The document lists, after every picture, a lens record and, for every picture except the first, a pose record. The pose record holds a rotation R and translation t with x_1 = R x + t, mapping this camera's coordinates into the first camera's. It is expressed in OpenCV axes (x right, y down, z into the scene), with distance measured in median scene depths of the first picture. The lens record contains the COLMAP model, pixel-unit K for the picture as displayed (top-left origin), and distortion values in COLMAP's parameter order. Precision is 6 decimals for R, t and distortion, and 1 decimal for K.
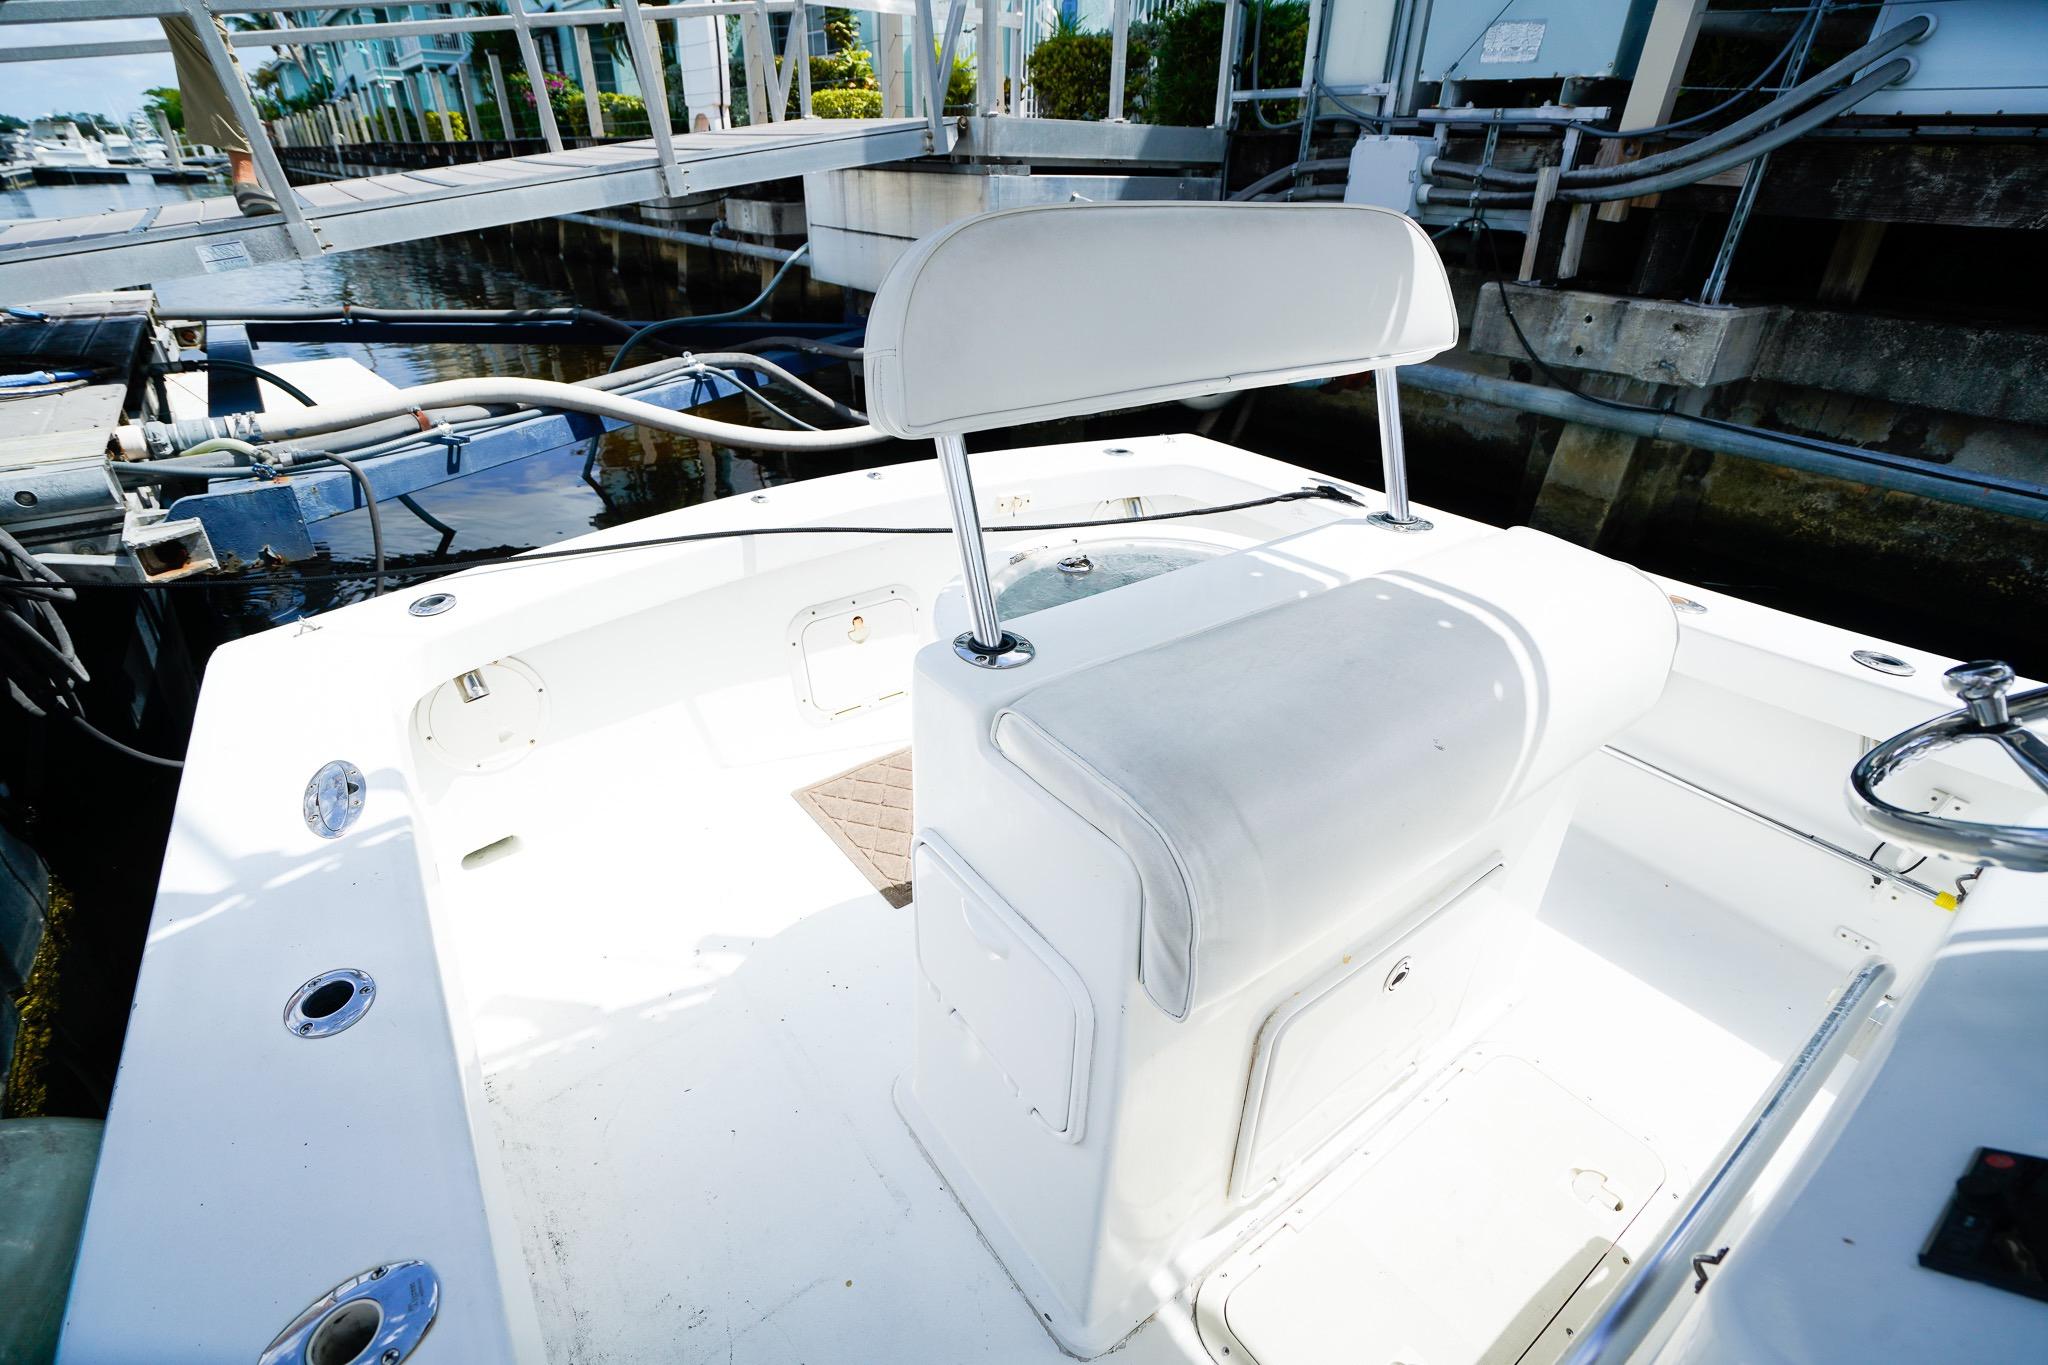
lens RADIAL K [[926.9, 0, 1020.9], [0, 926.9, 657.1], [0, 0, 1]] dist [-0.046435, 0.016332]
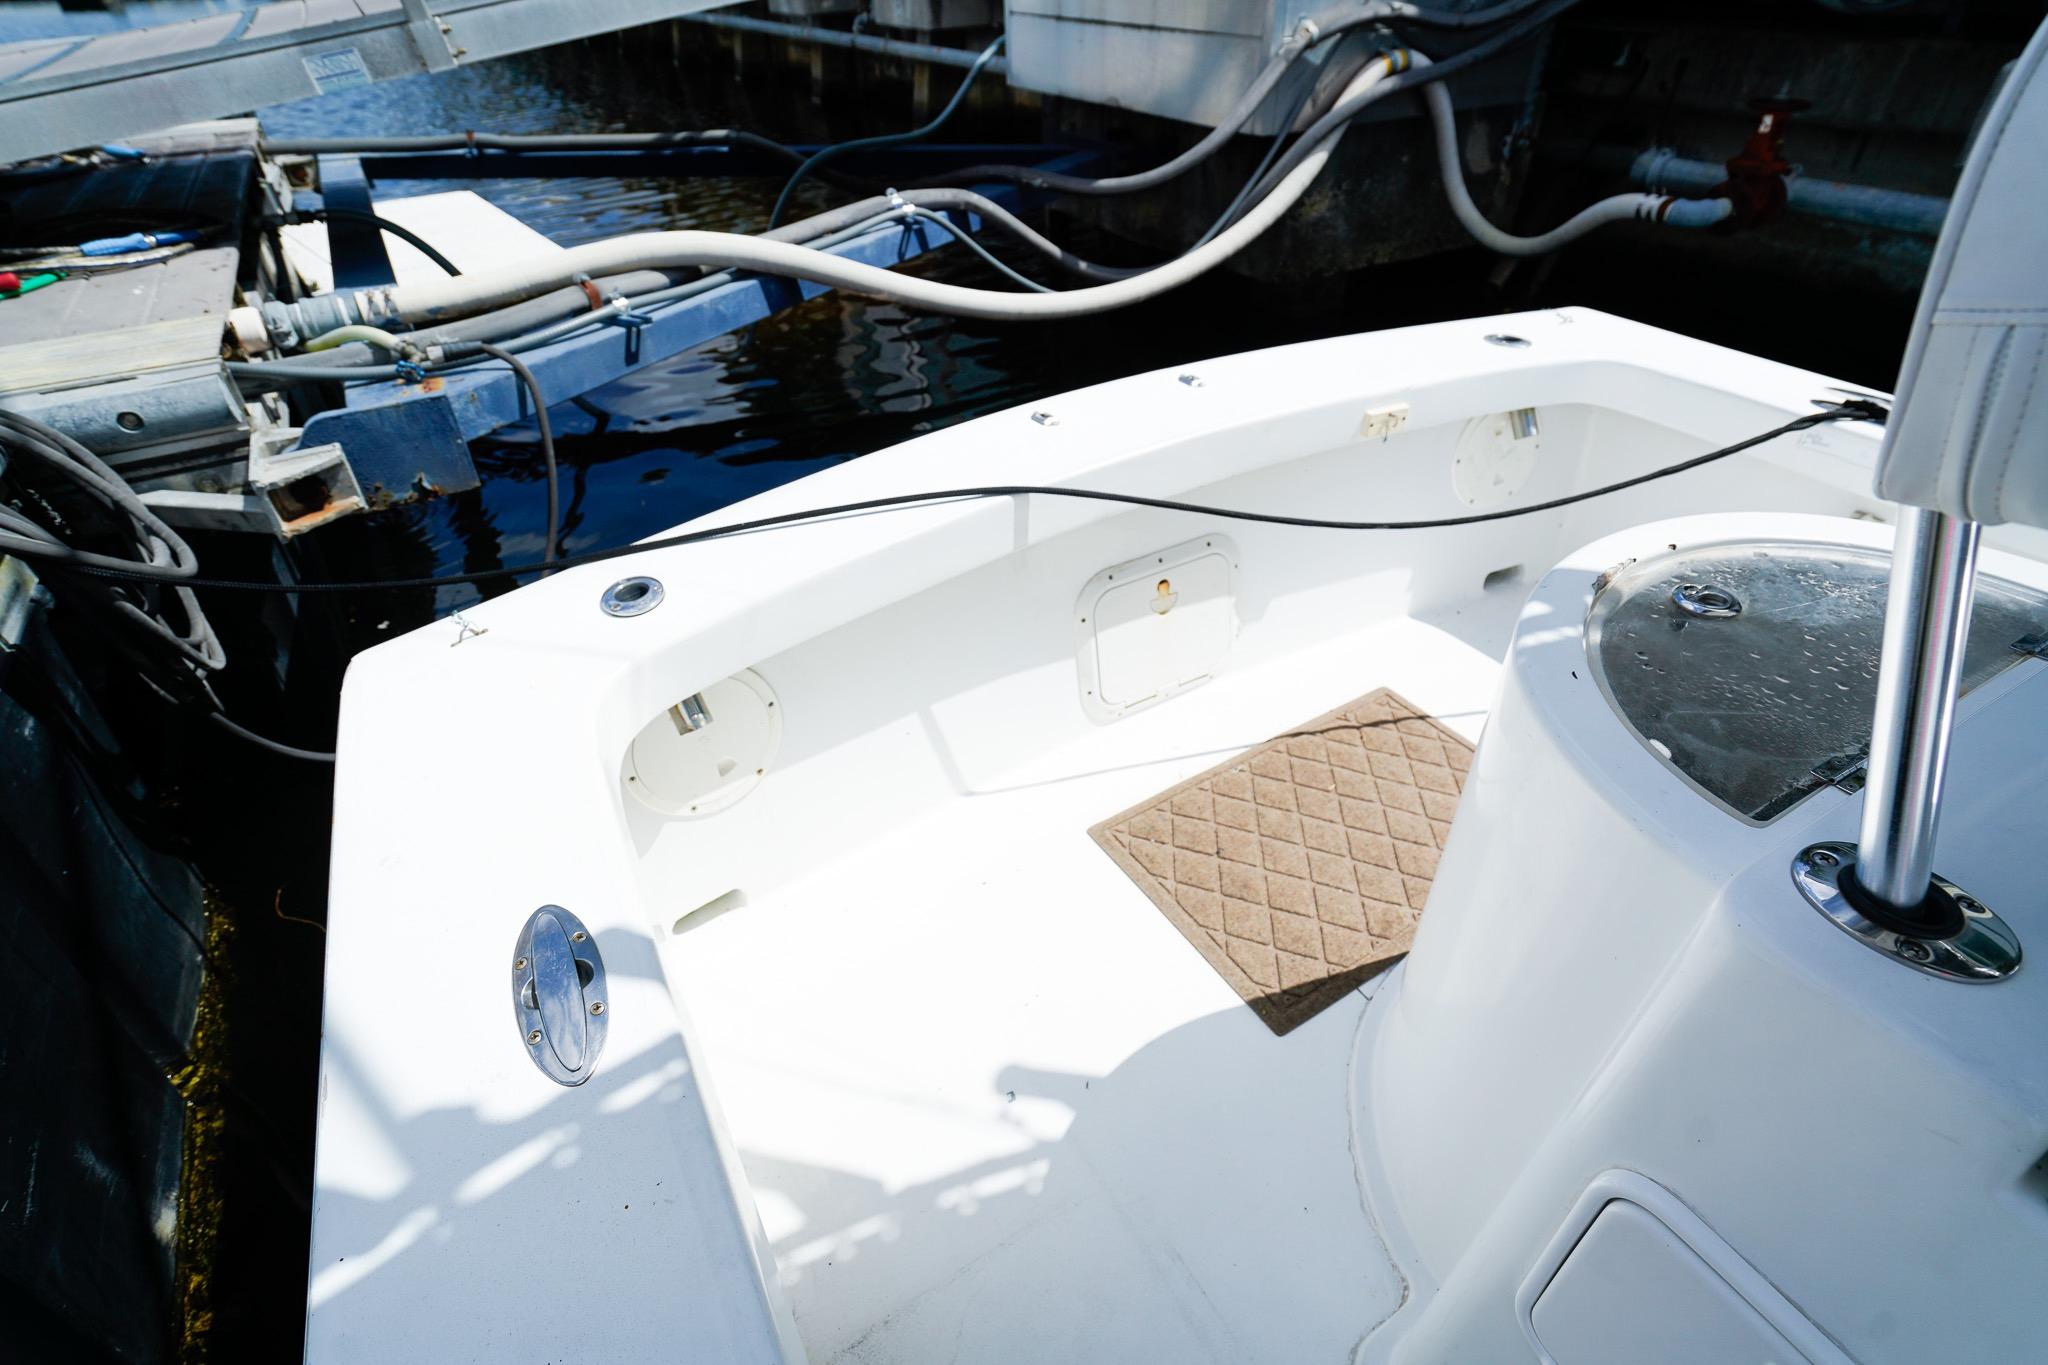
lens RADIAL K [[999.9, 0, 1020.6], [0, 999.9, 660.0], [0, 0, 1]] dist [-0.037580, 0.019255]
pose [[0.990829, 0.042510, -0.128263, -0.175127], [-0.024119, 0.989620, 0.141670, -0.079513], [0.132954, -0.137277, 0.981569, 0.181387]]
